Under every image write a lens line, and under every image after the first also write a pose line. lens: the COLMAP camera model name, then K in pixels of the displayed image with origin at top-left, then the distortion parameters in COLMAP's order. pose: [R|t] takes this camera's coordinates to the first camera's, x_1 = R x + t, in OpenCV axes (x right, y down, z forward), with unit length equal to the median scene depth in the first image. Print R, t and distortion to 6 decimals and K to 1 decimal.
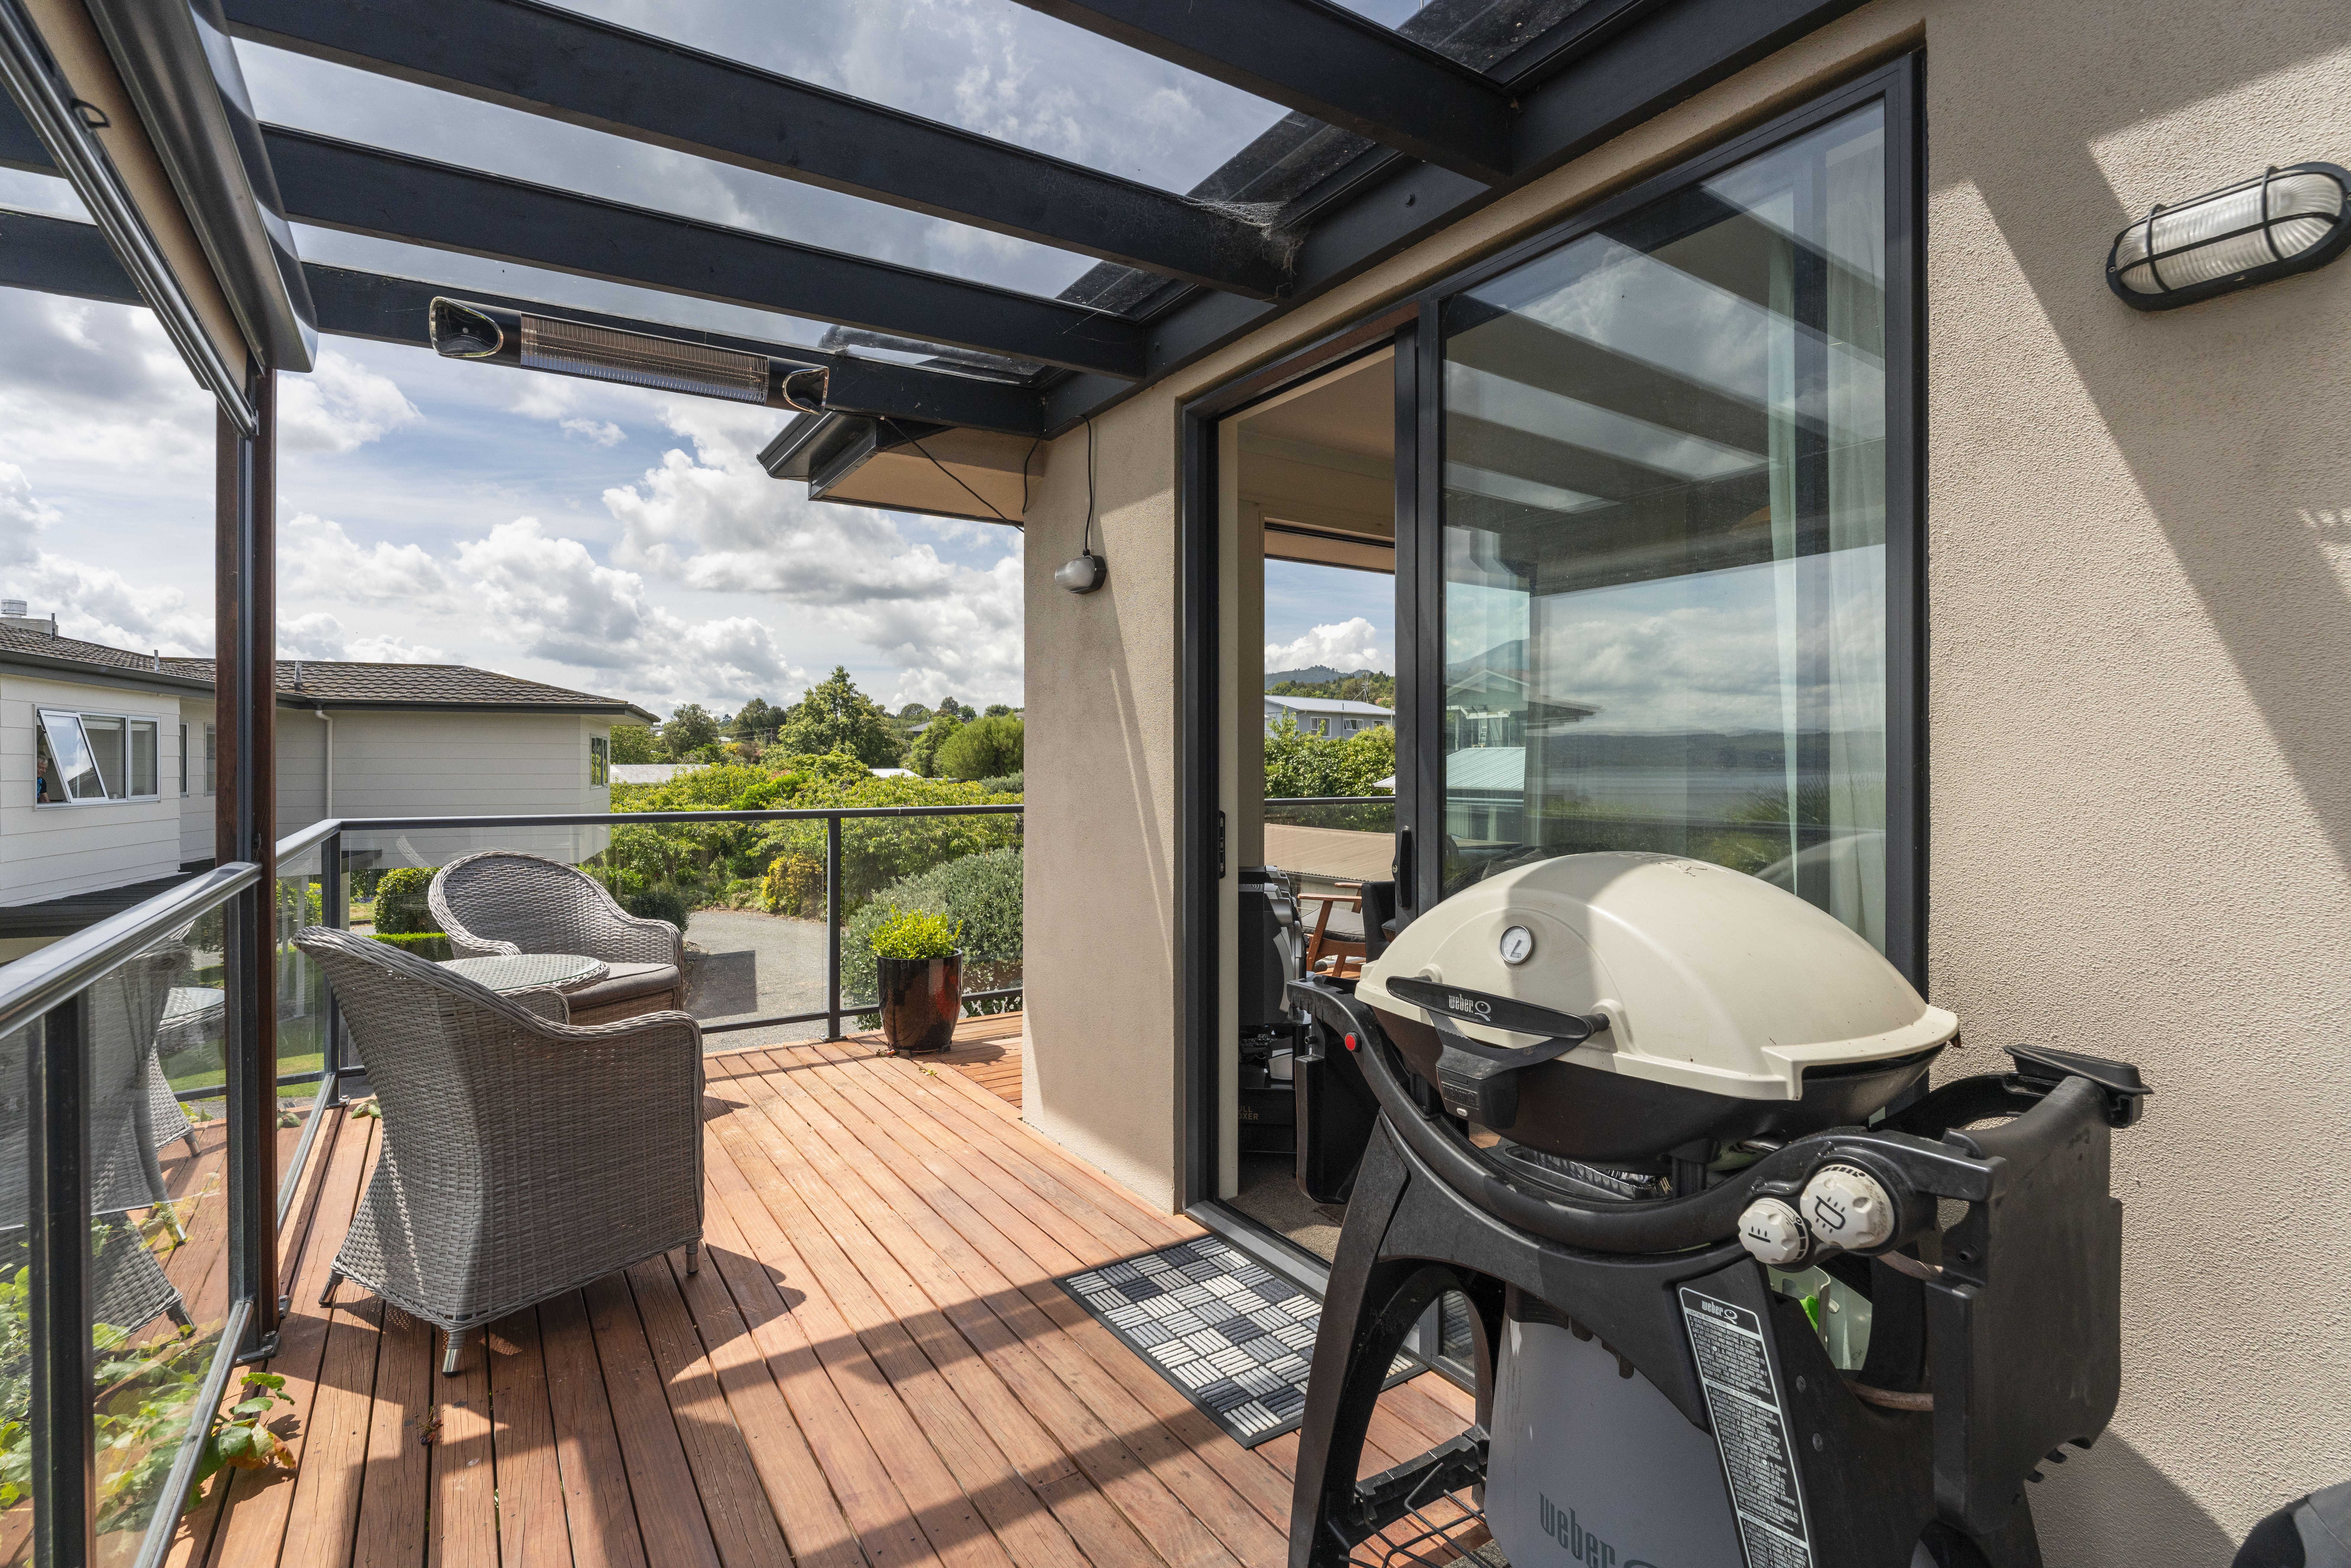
lens RADIAL K [[1112.7, 0, 1200.8], [0, 1112.7, 773.8], [0, 0, 1]] dist [-0.001617, -0.001299]
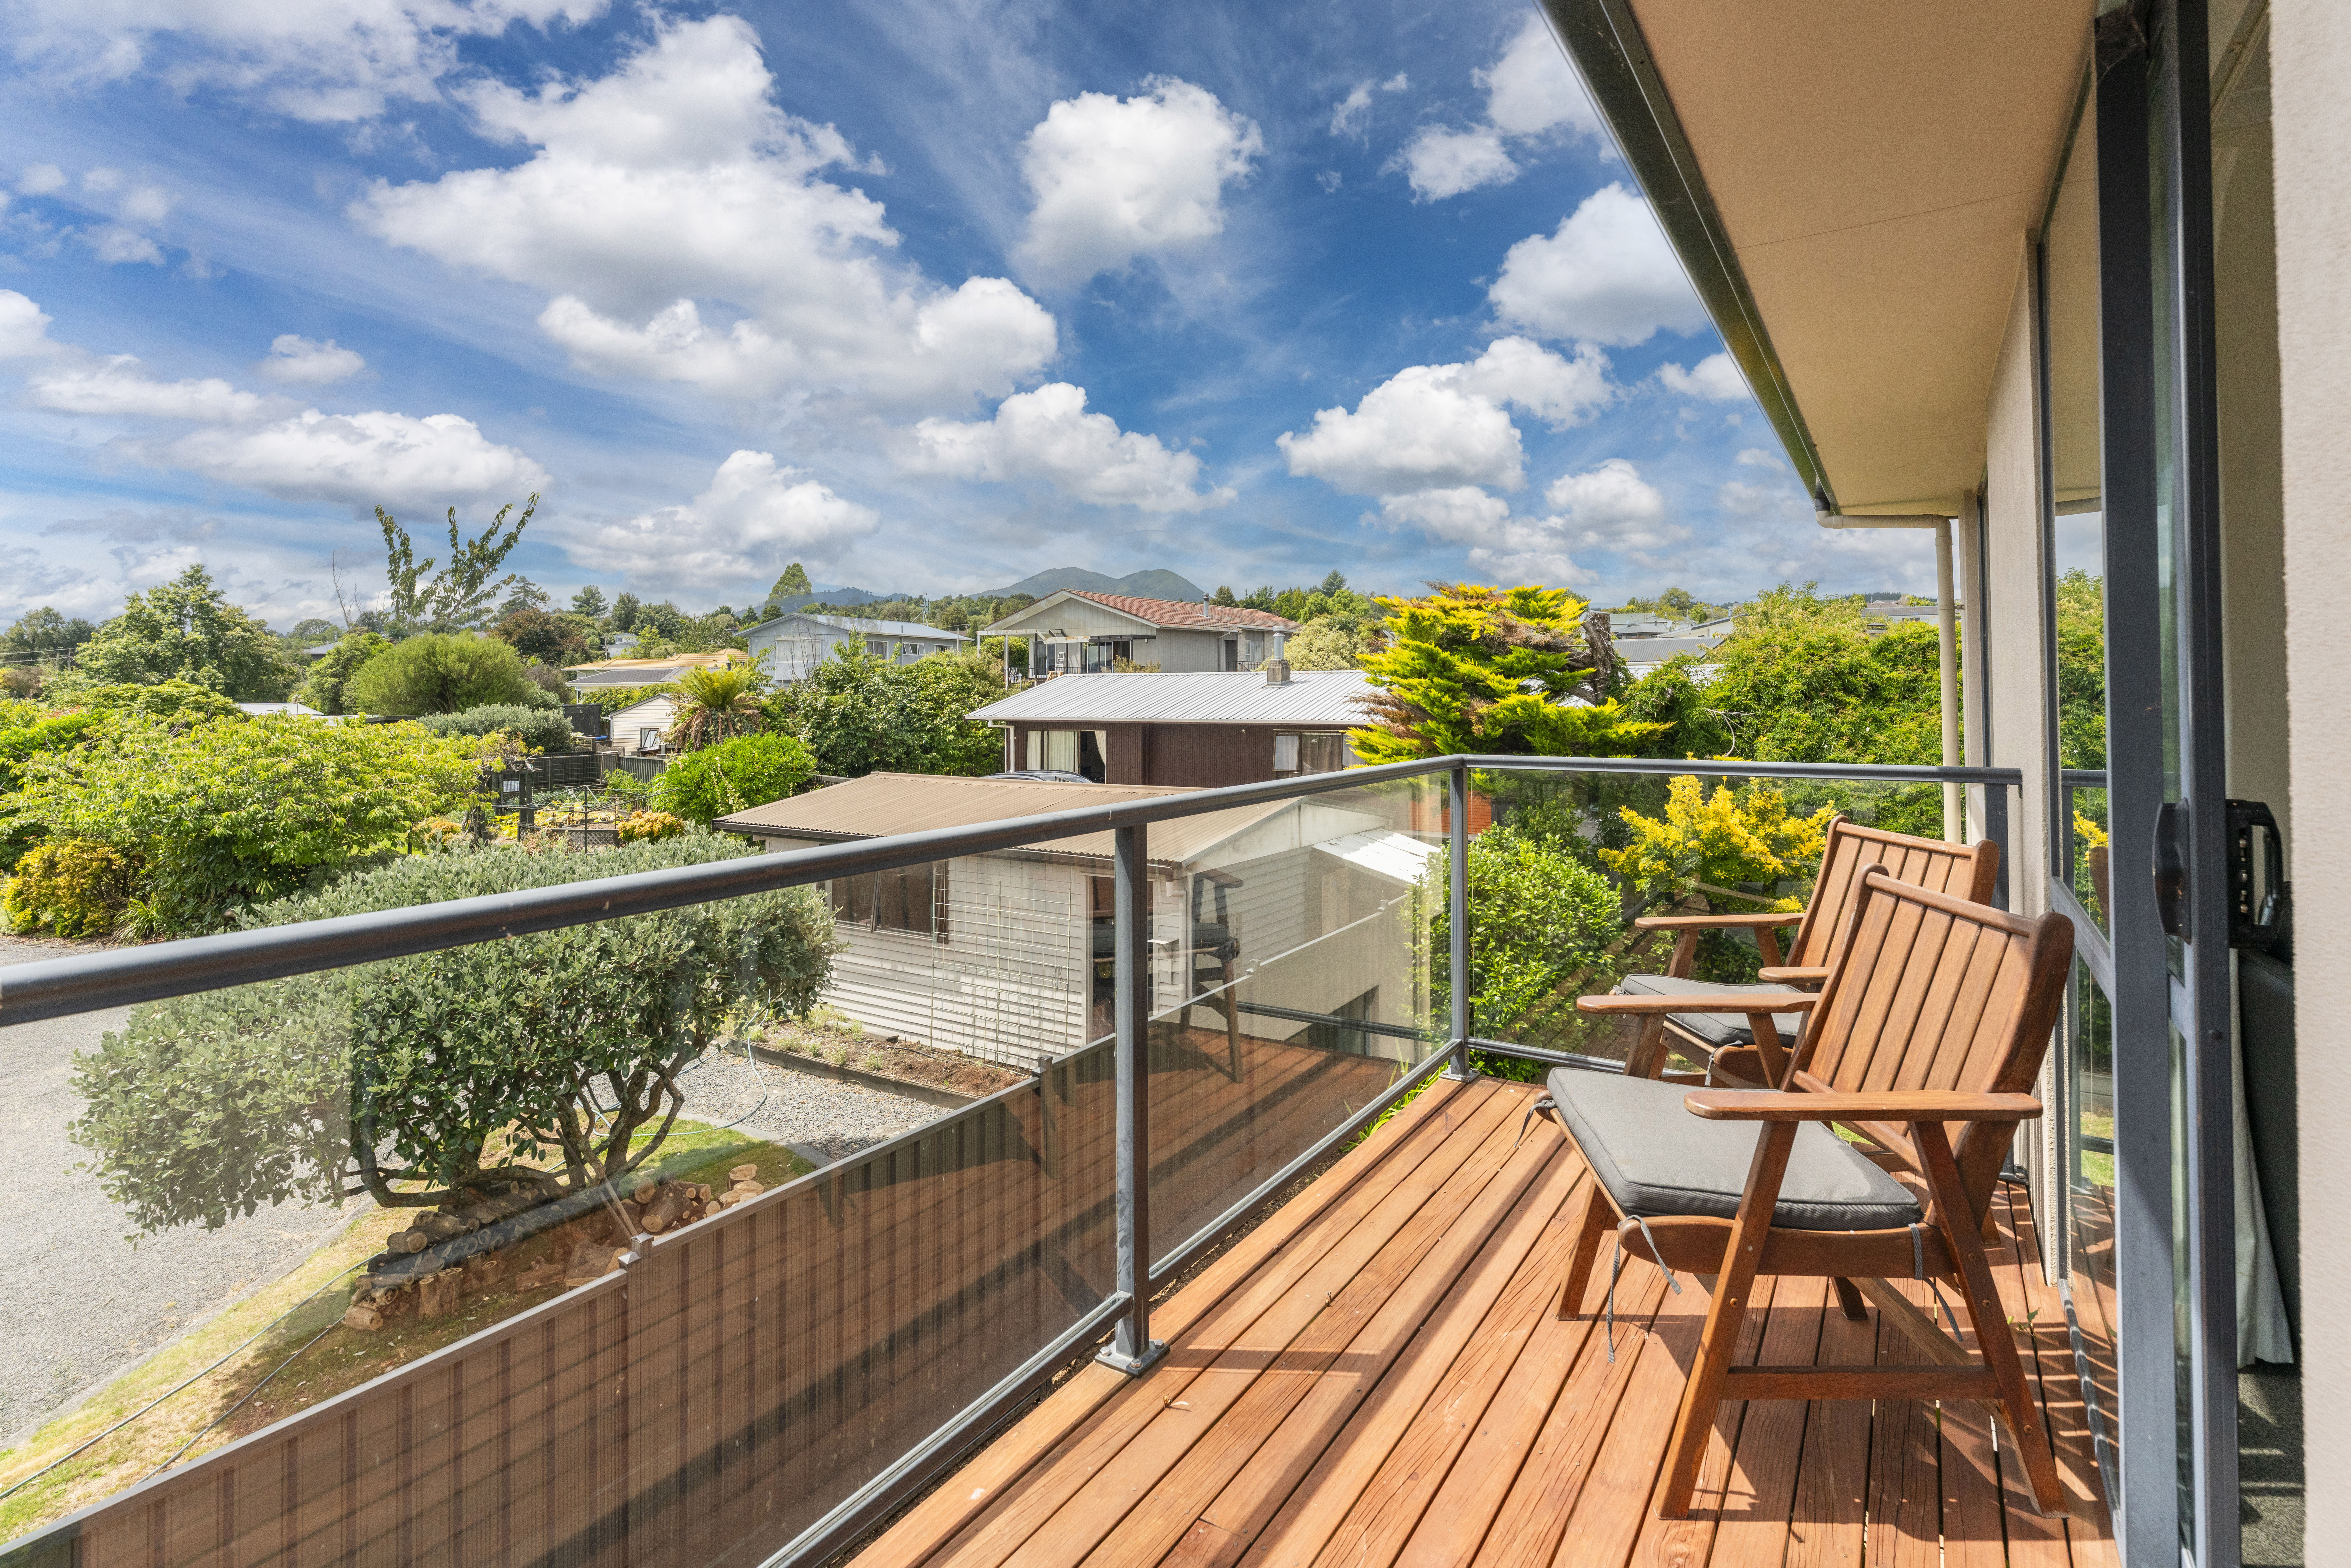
lens RADIAL K [[1112.7, 0, 1226.4], [0, 1112.7, 672.2], [0, 0, 1]] dist [-0.001617, -0.001299]
pose [[0.906784, 0.000416, 0.421596, -0.029115], [0.010502, 0.999667, -0.023576, -0.002293], [-0.421465, 0.025806, 0.906477, 0.130633]]
